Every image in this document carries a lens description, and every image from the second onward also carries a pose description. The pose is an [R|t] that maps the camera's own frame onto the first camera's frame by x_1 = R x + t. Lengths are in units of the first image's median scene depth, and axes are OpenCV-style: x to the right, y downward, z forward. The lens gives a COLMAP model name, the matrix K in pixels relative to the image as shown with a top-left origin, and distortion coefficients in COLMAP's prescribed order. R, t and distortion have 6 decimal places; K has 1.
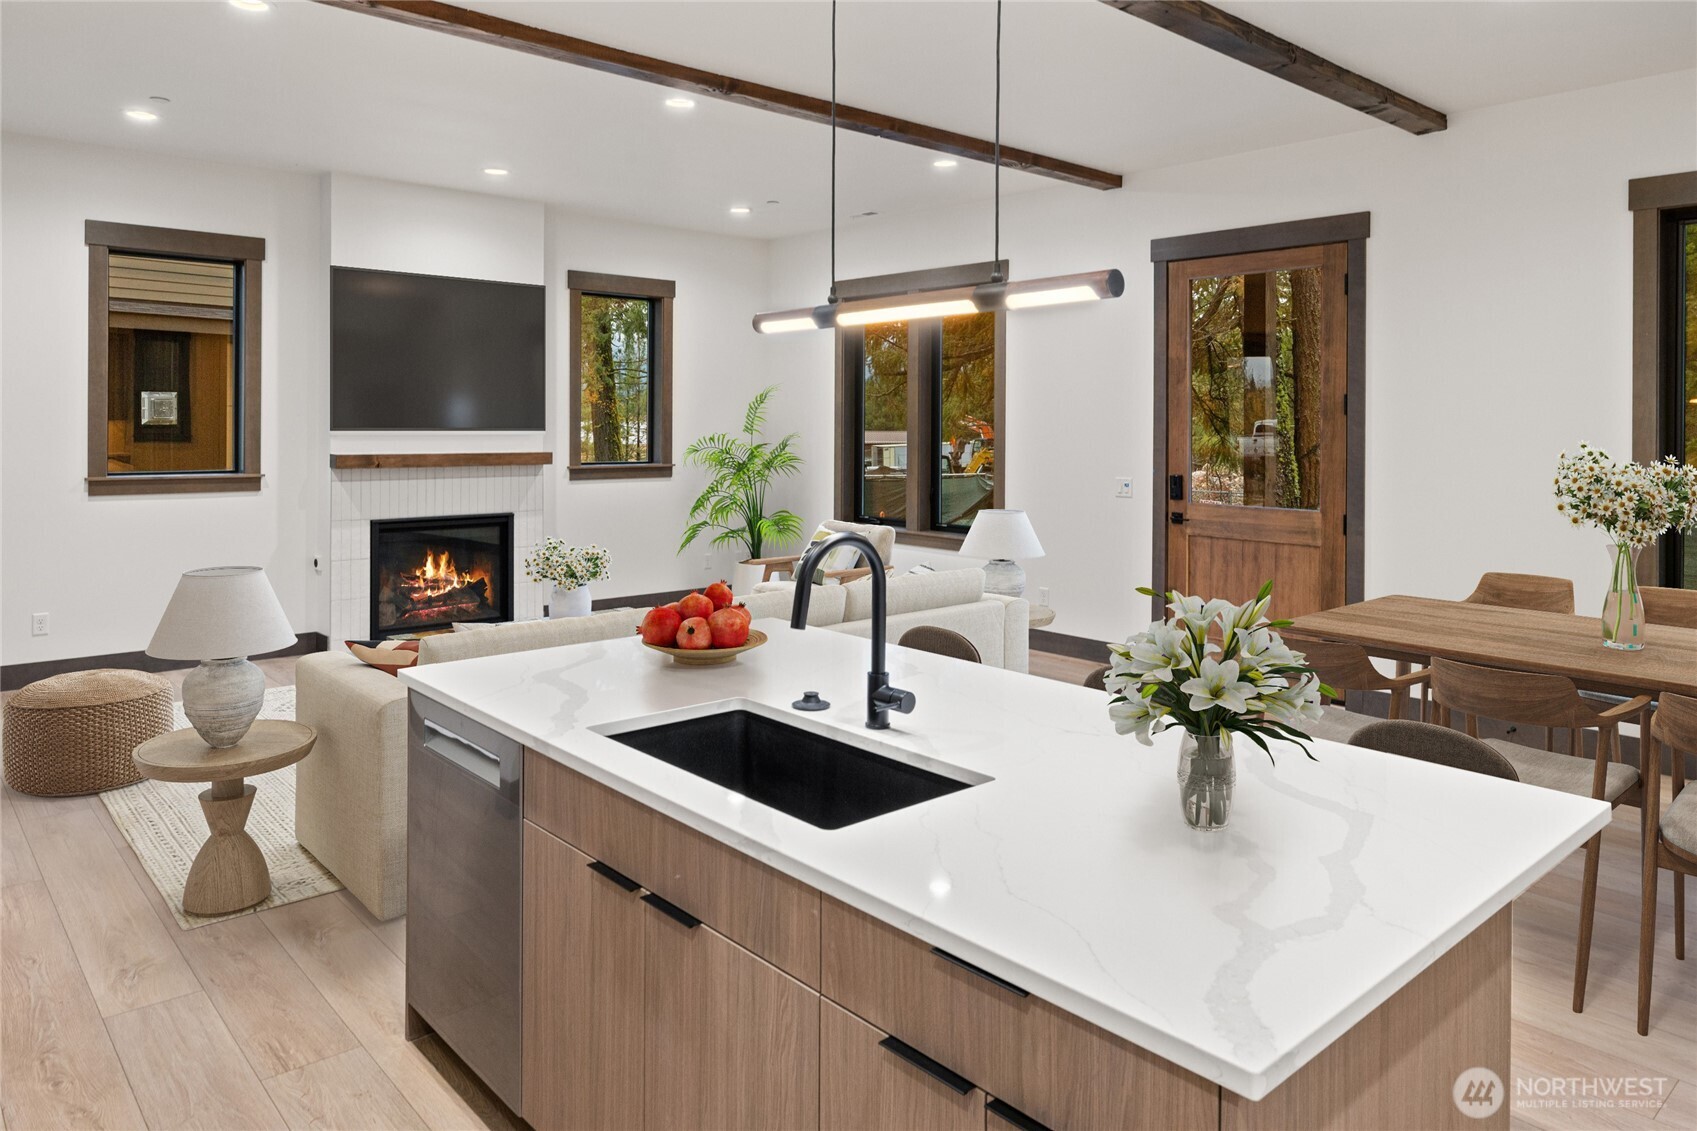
lens RADIAL K [[1124.9, 0, 845.5], [0, 1124.9, 529.6], [0, 0, 1]] dist [-0.004607, -0.002134]
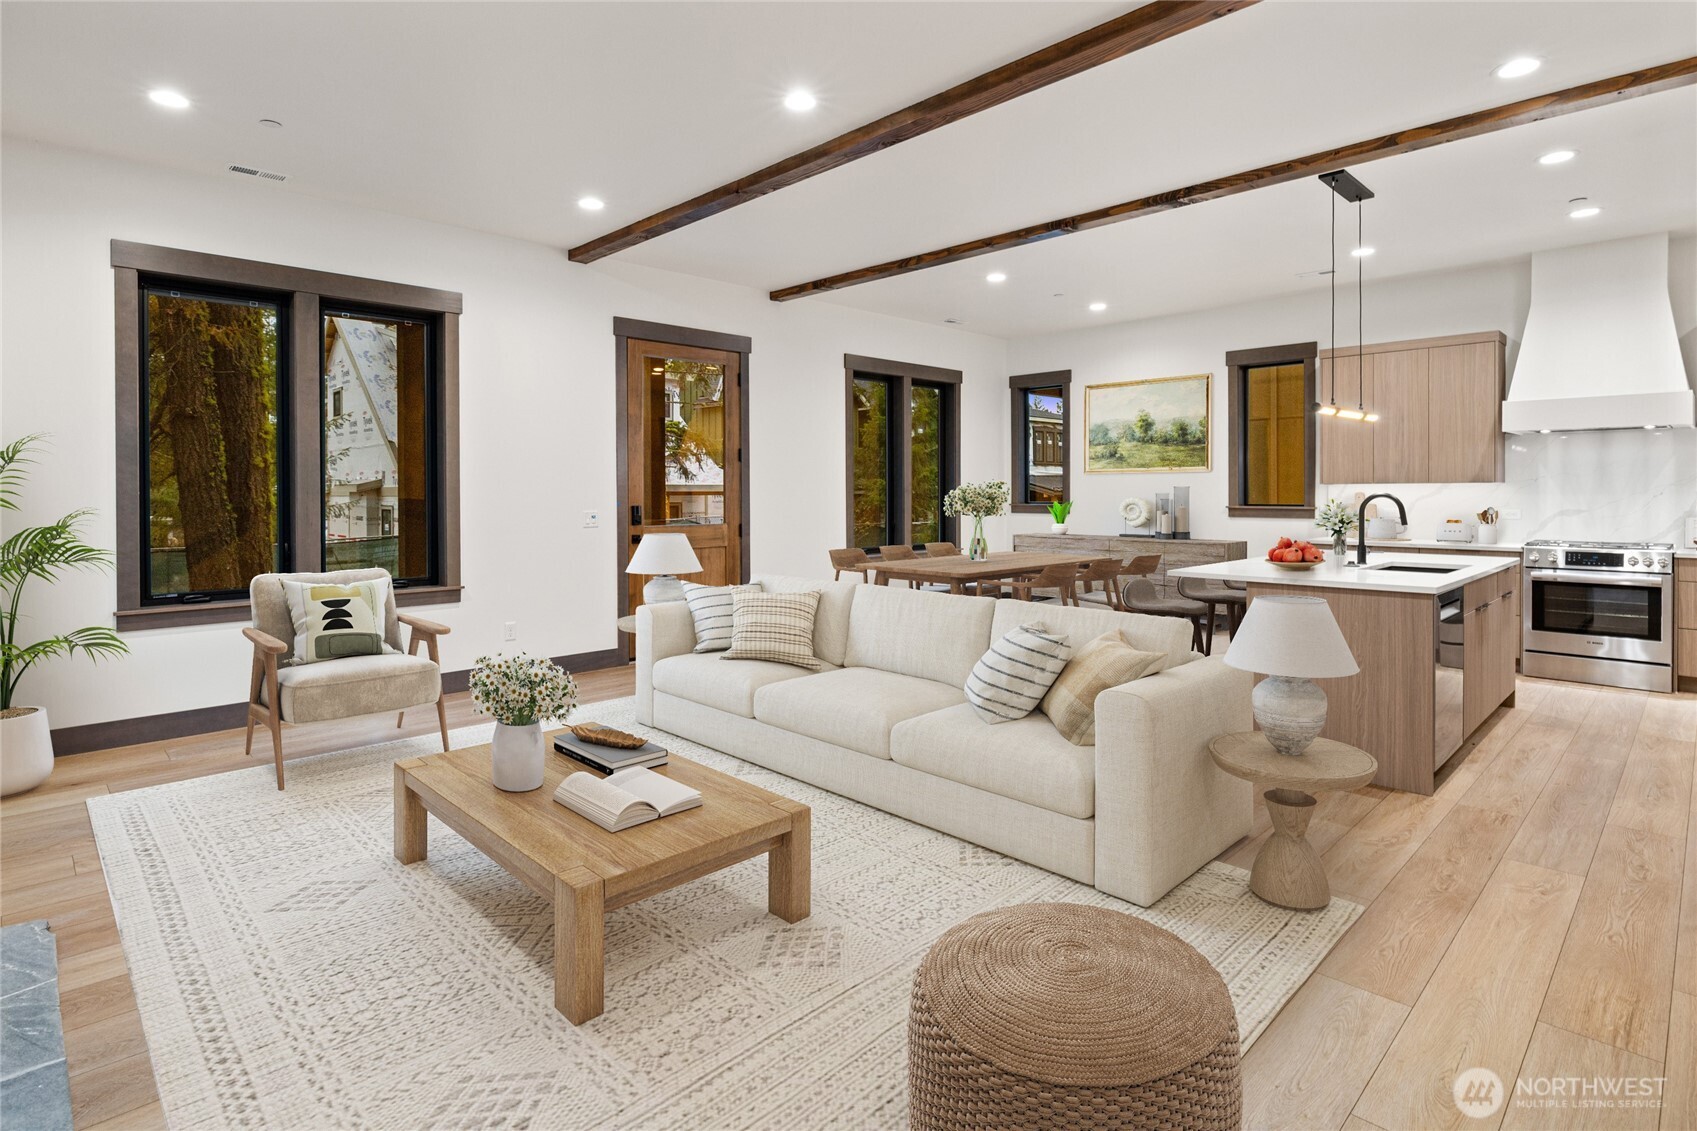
lens RADIAL K [[843.1, 0, 848.5], [0, 843.1, 565.5], [0, 0, 1]] dist [0.001684, 0.000377]
pose [[-0.049850, -0.098855, 0.993852, -1.406362], [0.095662, 0.990042, 0.103274, -0.118188], [-0.994165, 0.100222, -0.039897, 1.661562]]
